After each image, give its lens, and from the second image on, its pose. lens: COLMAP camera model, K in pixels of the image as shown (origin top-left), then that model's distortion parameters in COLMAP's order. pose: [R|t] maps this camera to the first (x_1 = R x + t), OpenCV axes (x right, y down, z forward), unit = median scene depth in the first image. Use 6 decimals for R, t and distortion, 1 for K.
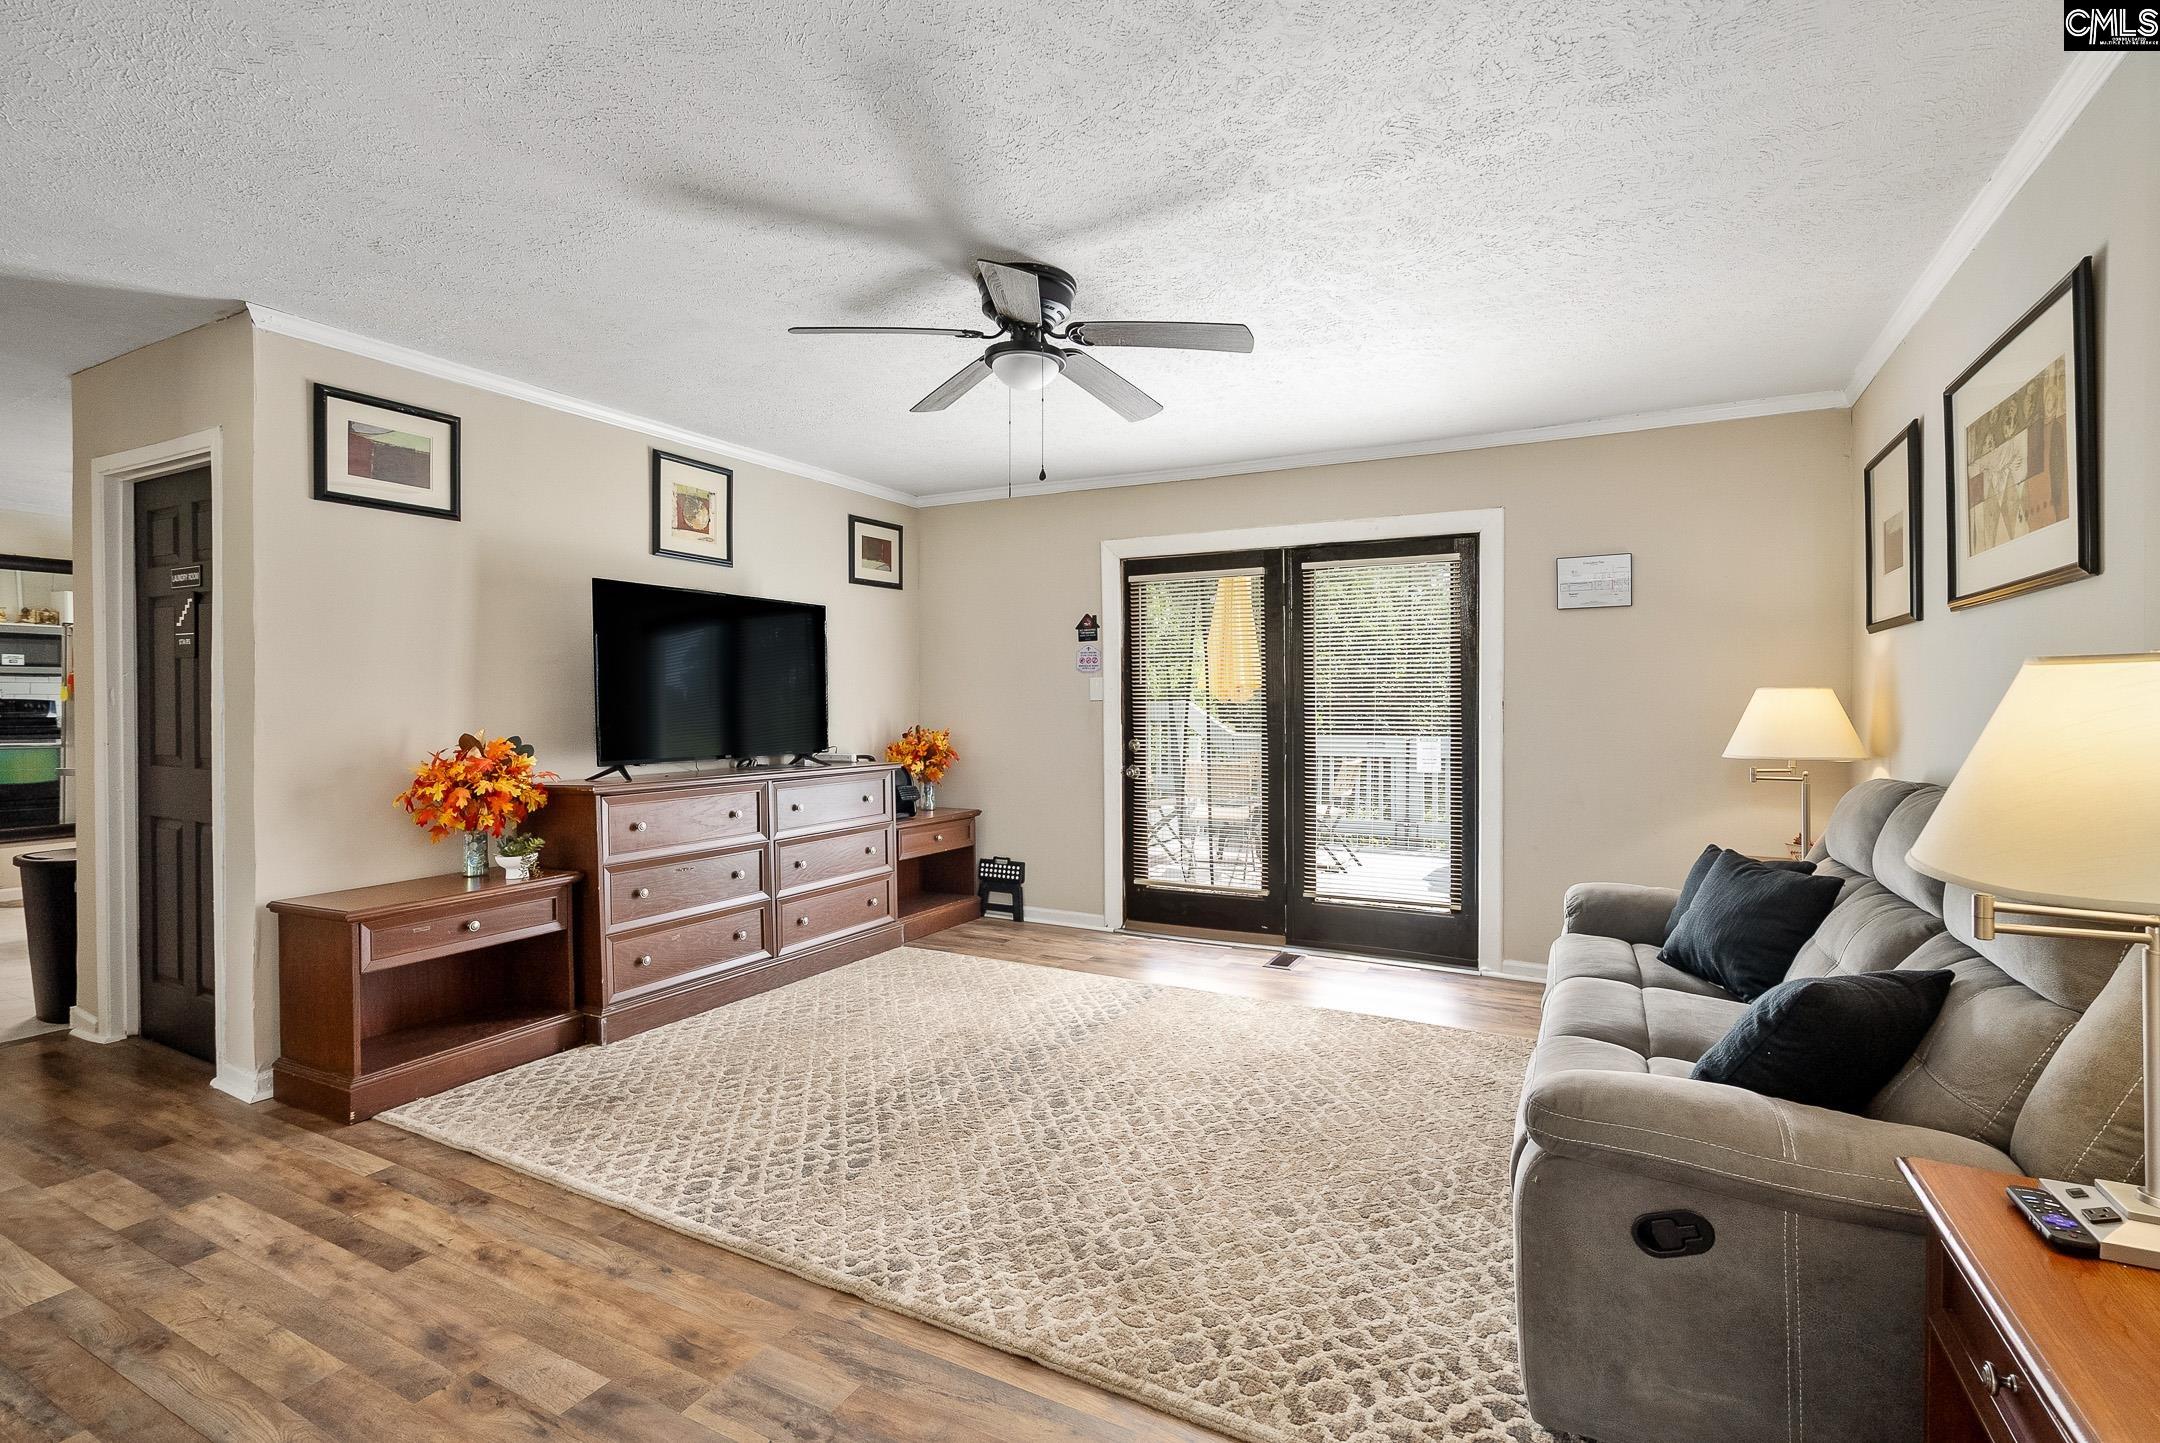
lens RADIAL K [[985.8, 0, 1107.8], [0, 985.8, 708.7], [0, 0, 1]] dist [-0.007566, 0.002374]
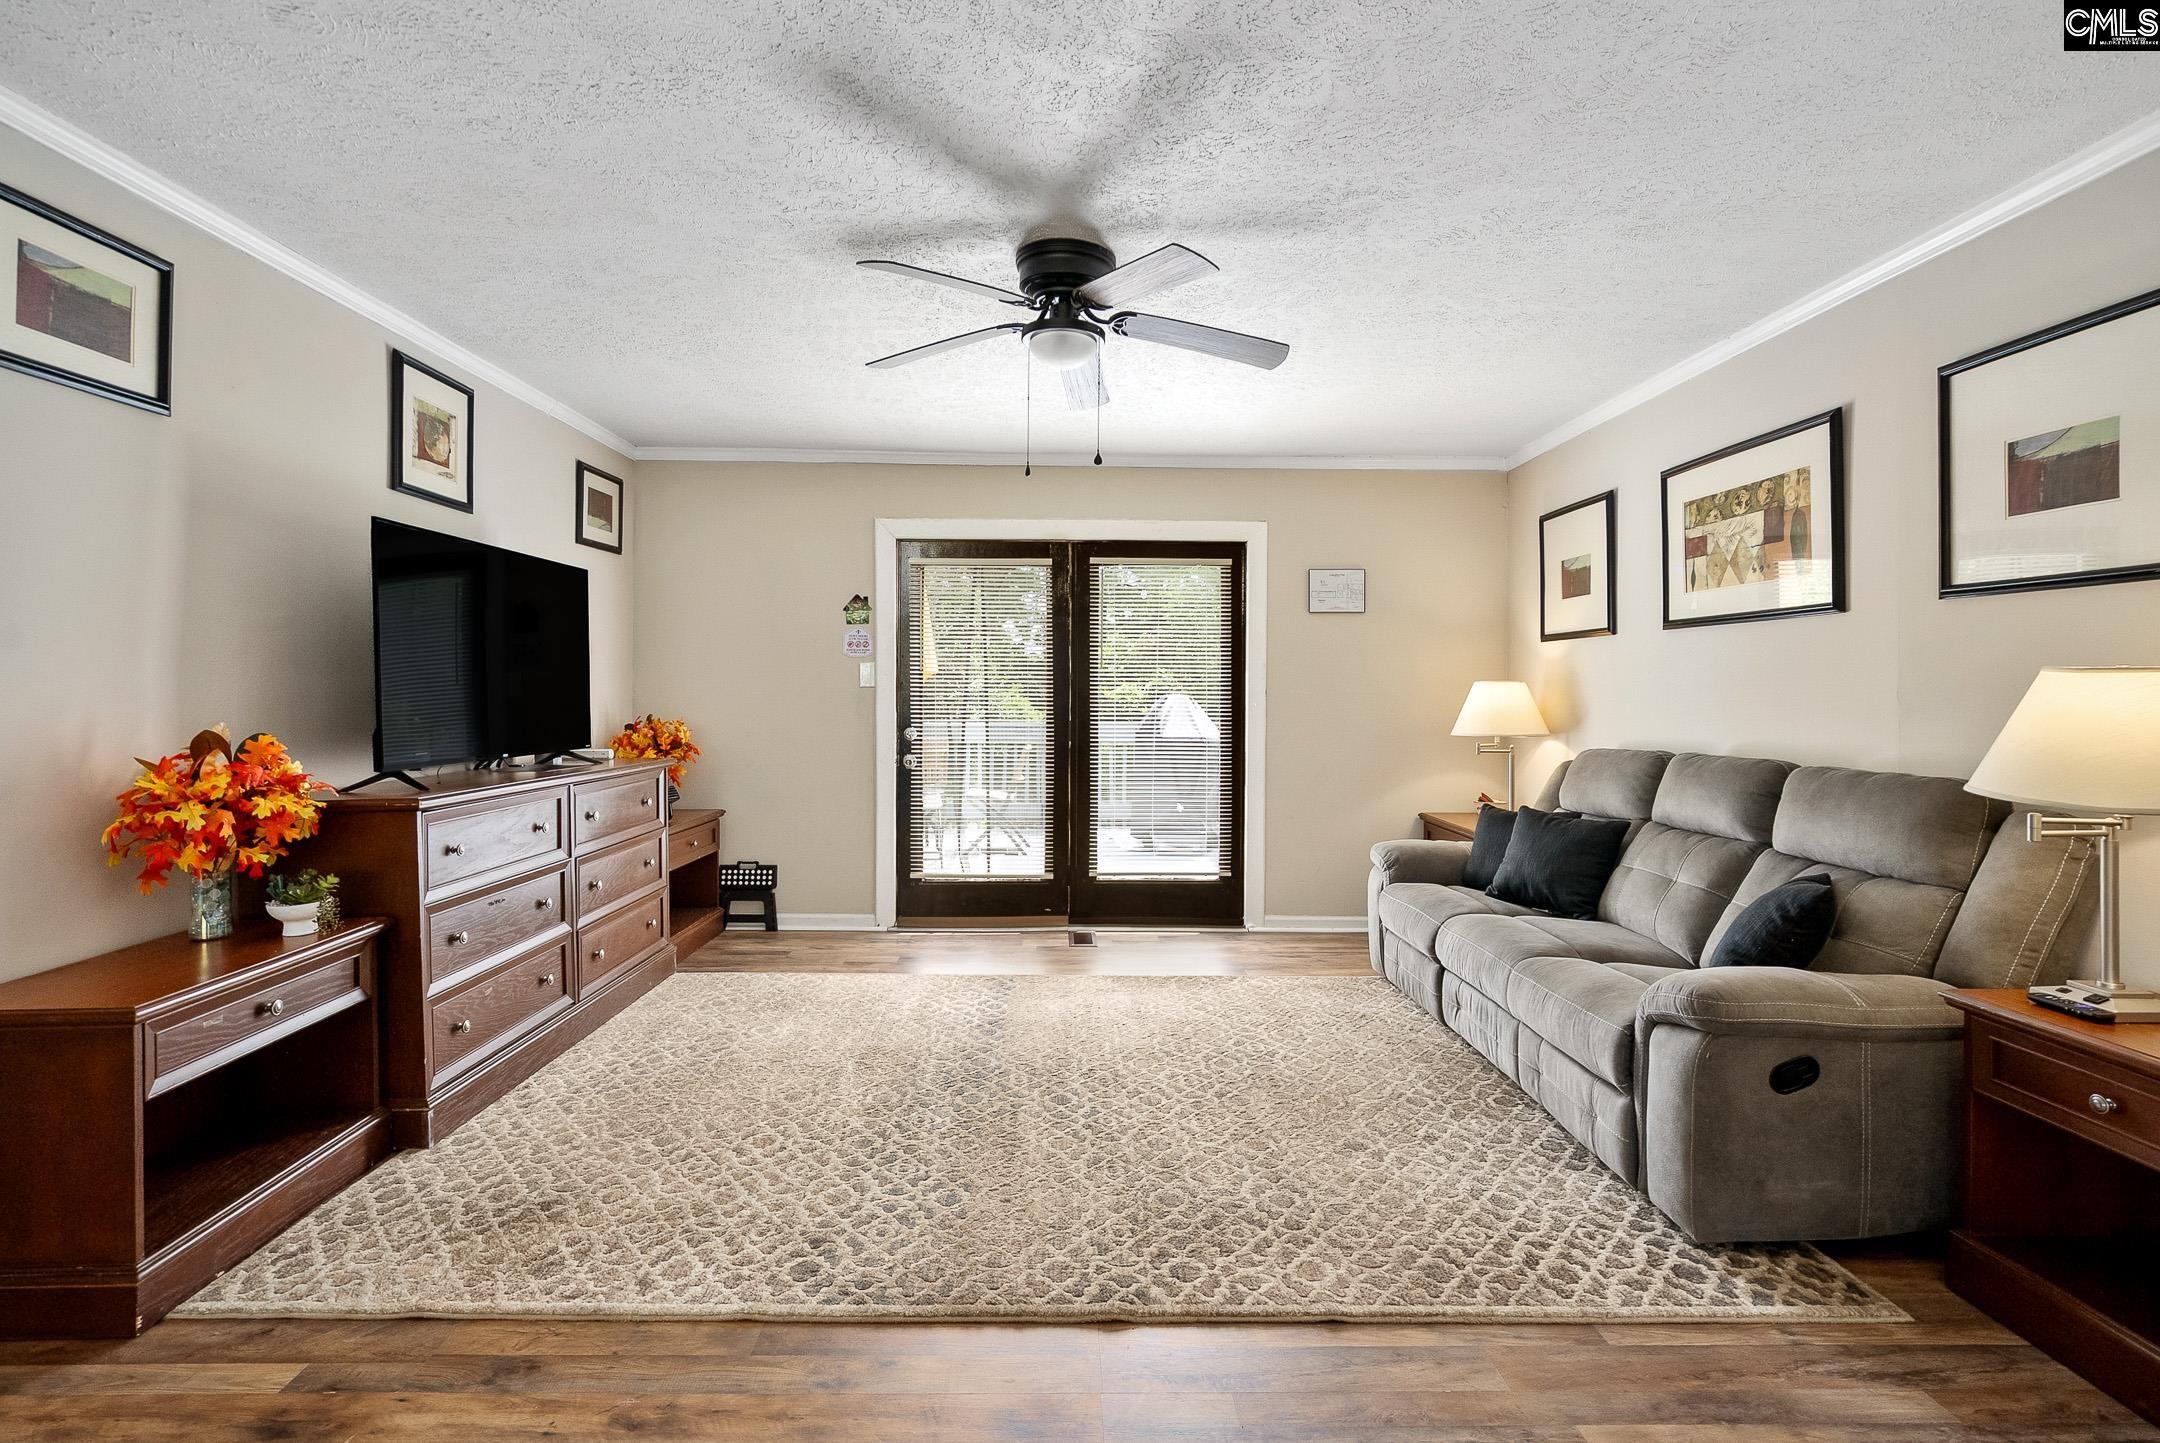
lens RADIAL K [[985.8, 0, 1099.6], [0, 985.8, 690.4], [0, 0, 1]] dist [-0.007566, 0.002374]
pose [[0.880653, 0.005700, 0.473727, -0.434594], [-0.002859, 0.999973, -0.006718, 0.000520], [-0.473753, 0.004562, 0.880646, 0.107697]]
